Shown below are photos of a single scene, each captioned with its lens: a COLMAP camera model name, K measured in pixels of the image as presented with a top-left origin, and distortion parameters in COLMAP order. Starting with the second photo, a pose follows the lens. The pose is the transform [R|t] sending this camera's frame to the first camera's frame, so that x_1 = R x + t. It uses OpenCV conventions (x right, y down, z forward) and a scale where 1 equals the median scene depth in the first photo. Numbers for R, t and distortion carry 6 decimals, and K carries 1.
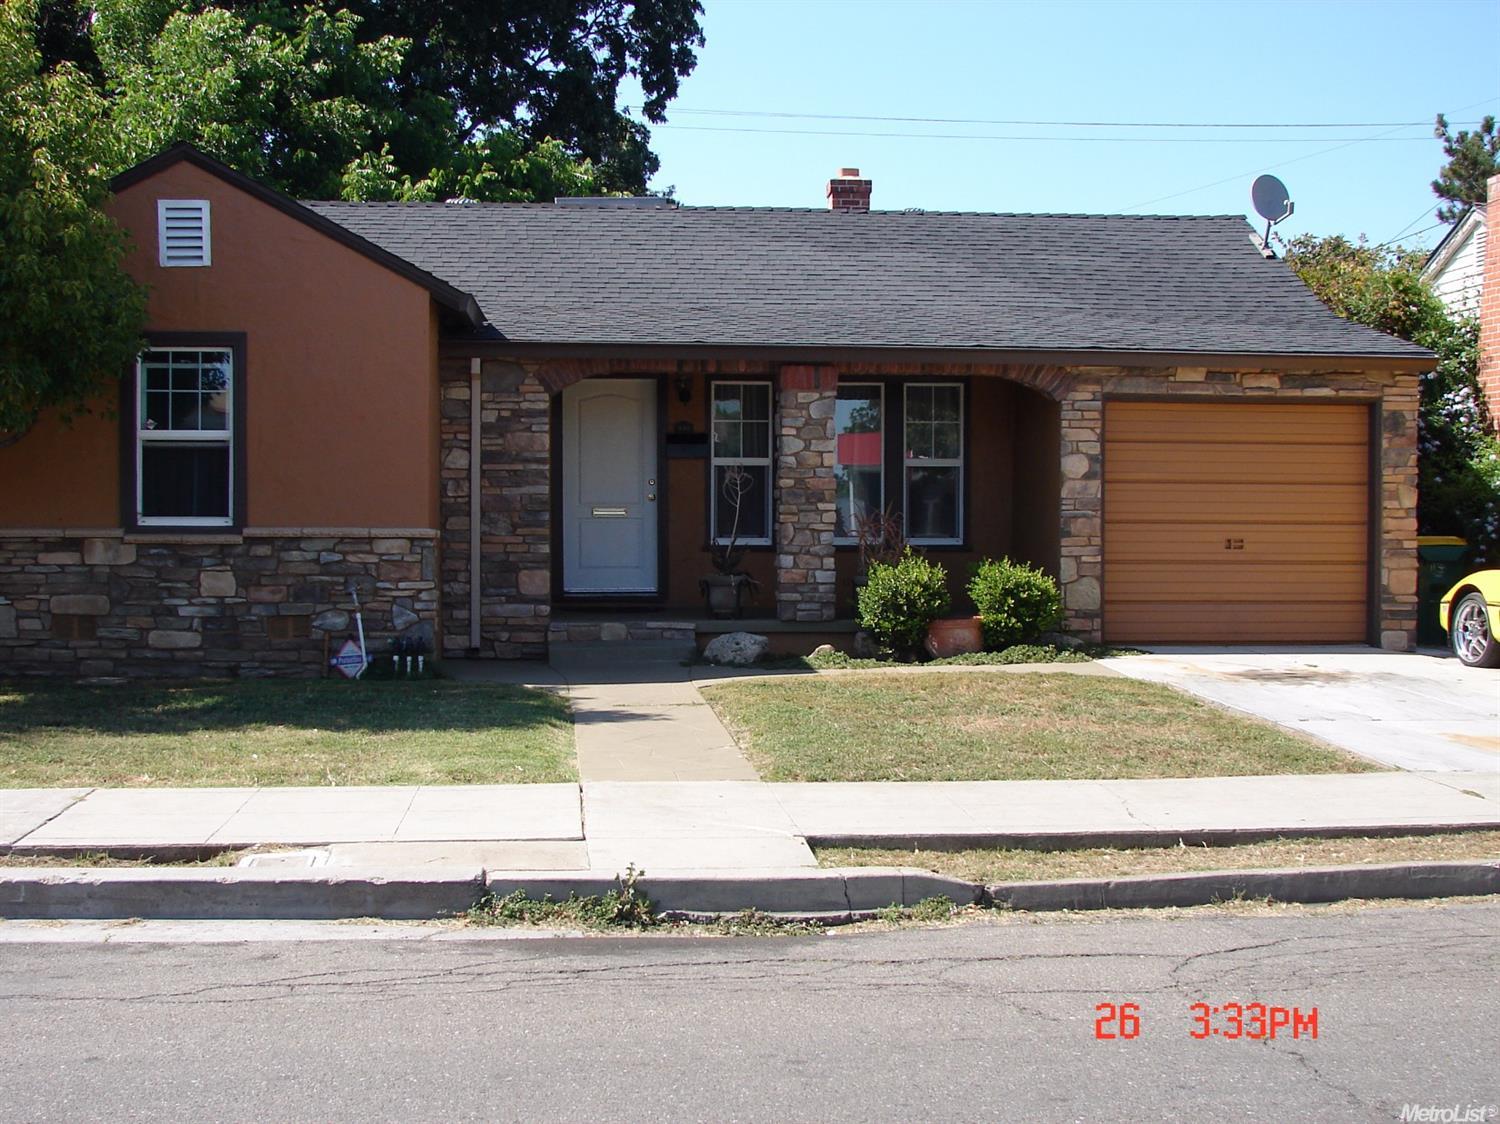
lens RADIAL K [[2333.3, 0, 749.4], [0, 2333.3, 455.0], [0, 0, 1]] dist [-0.163528, -0.072176]
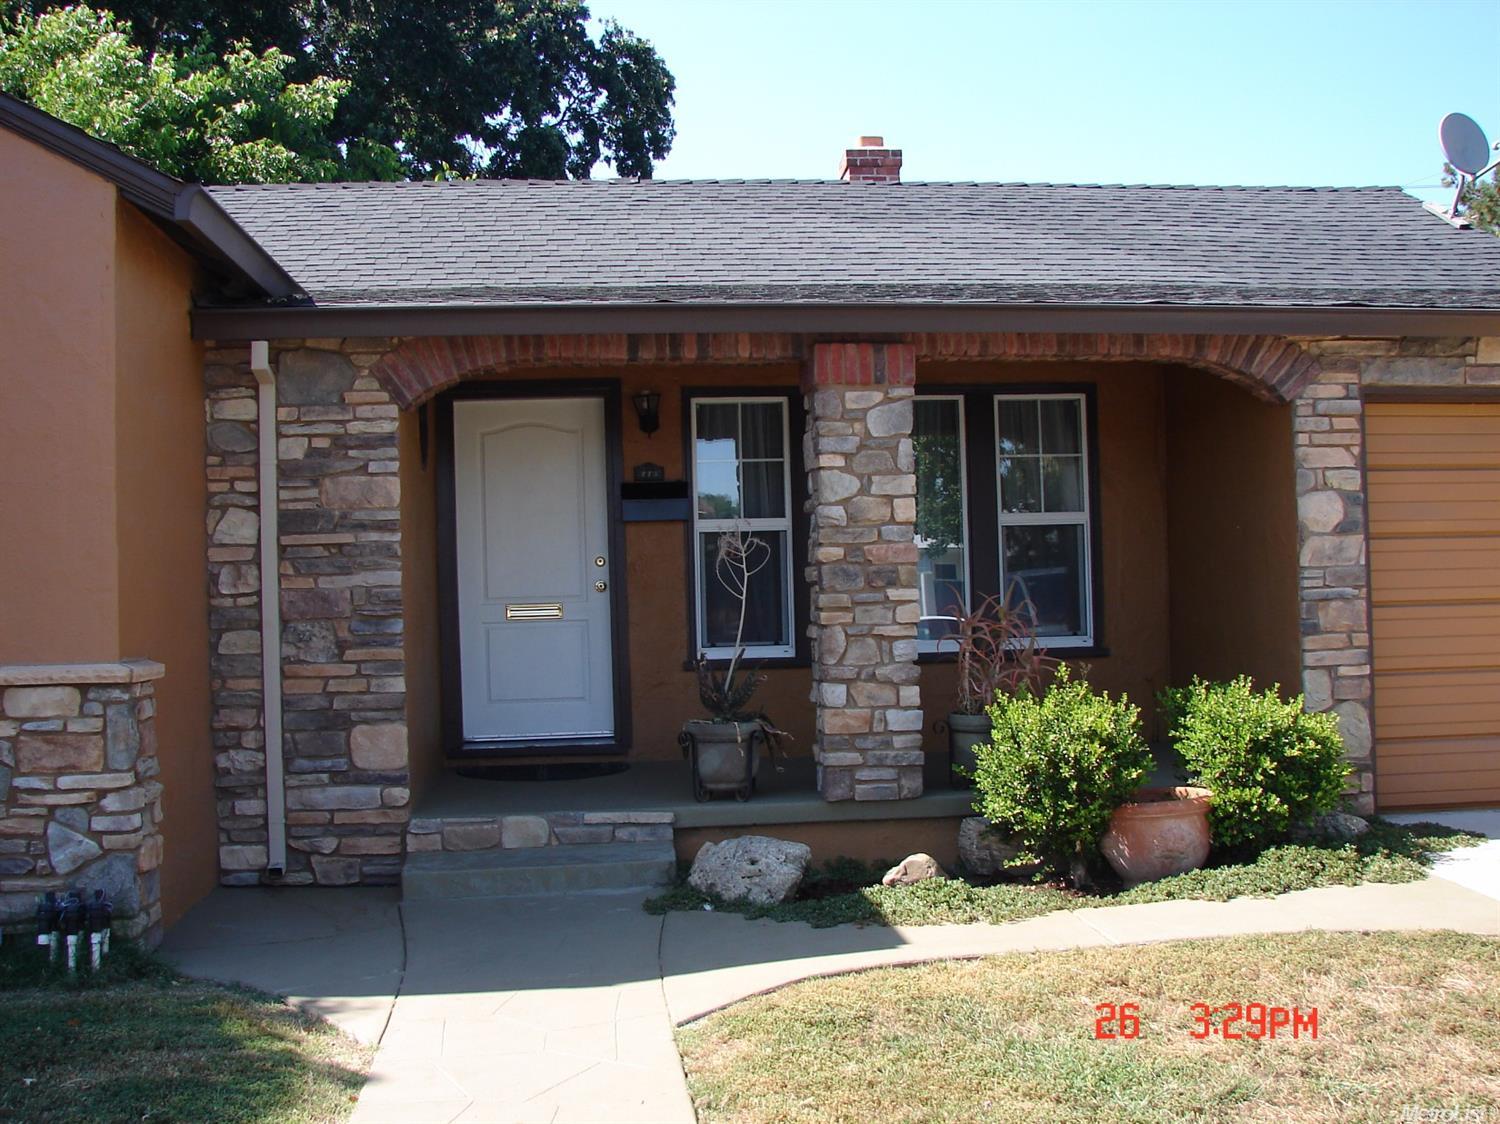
lens RADIAL K [[1612.6, 0, 750.0], [0, 1612.6, 562.0], [0, 0, 1]] dist [-0.213215, 0.255954]
pose [[0.999483, -0.028106, 0.015625, -0.009272], [0.028006, 0.999586, 0.006569, 0.011004], [-0.015803, -0.006128, 0.999856, 0.621974]]
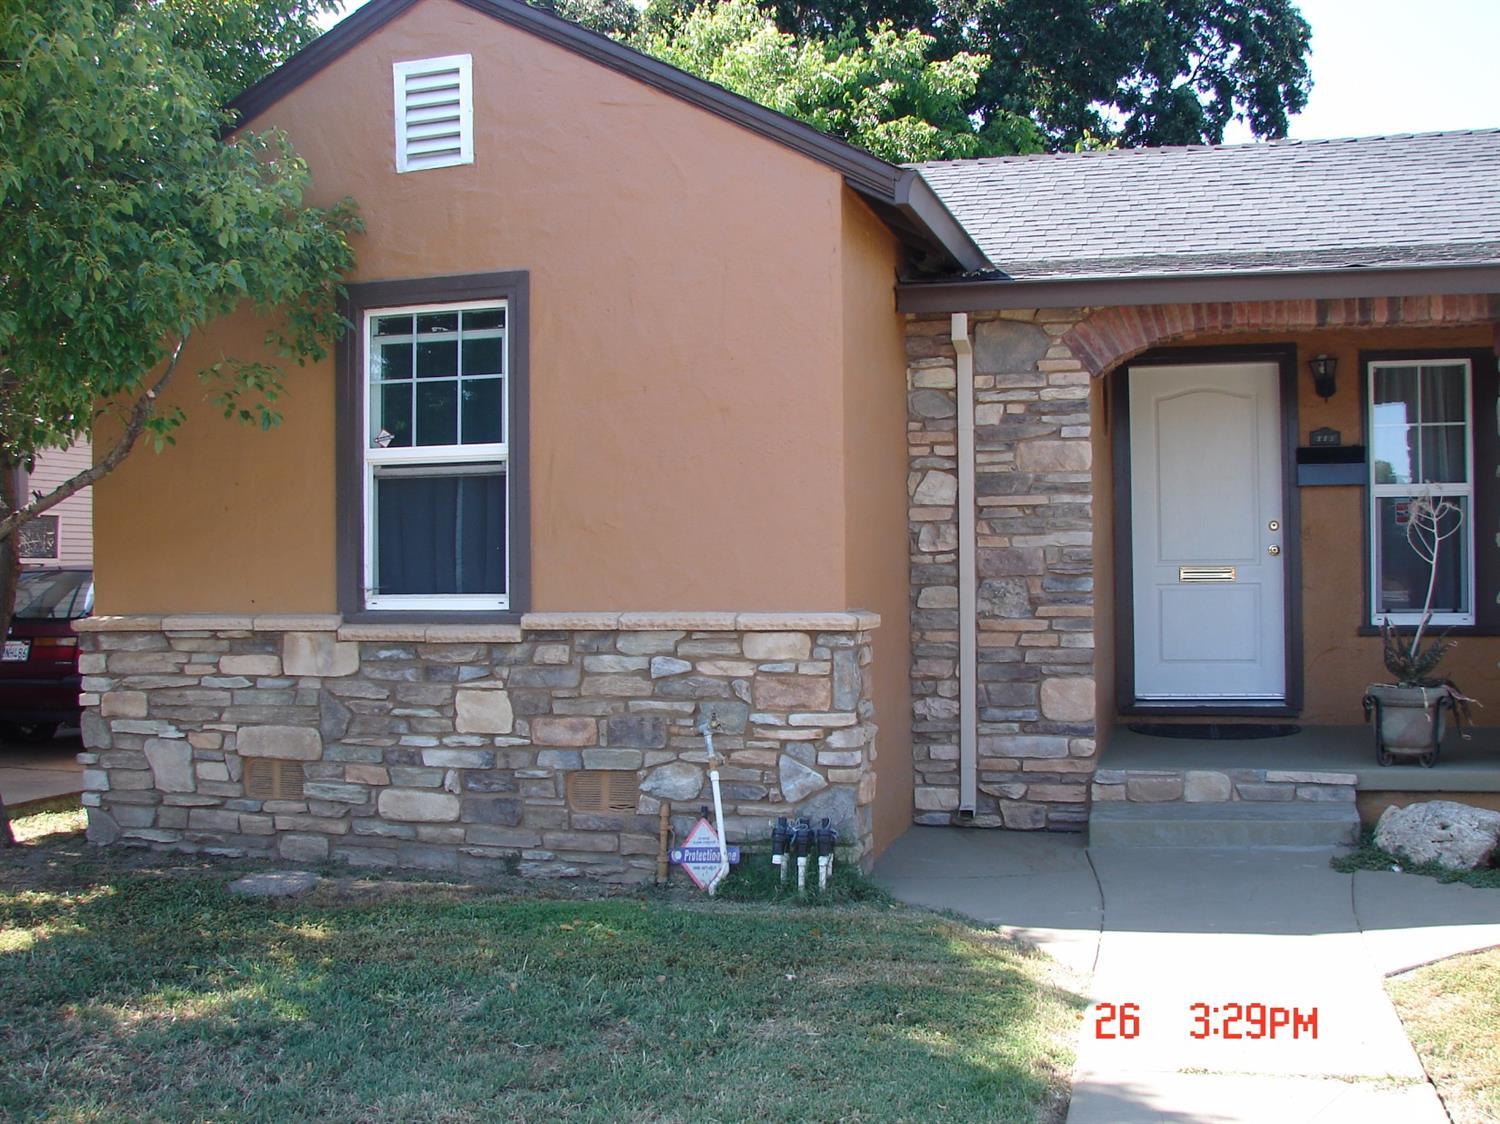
lens RADIAL K [[1620.3, 0, 750.6], [0, 1620.3, 572.8], [0, 0, 1]] dist [-0.204718, 0.249744]
pose [[0.936389, -0.010439, -0.350808, -0.026088], [0.020427, 0.999484, 0.024783, 0.011897], [0.350368, -0.030373, 0.936120, 0.600210]]
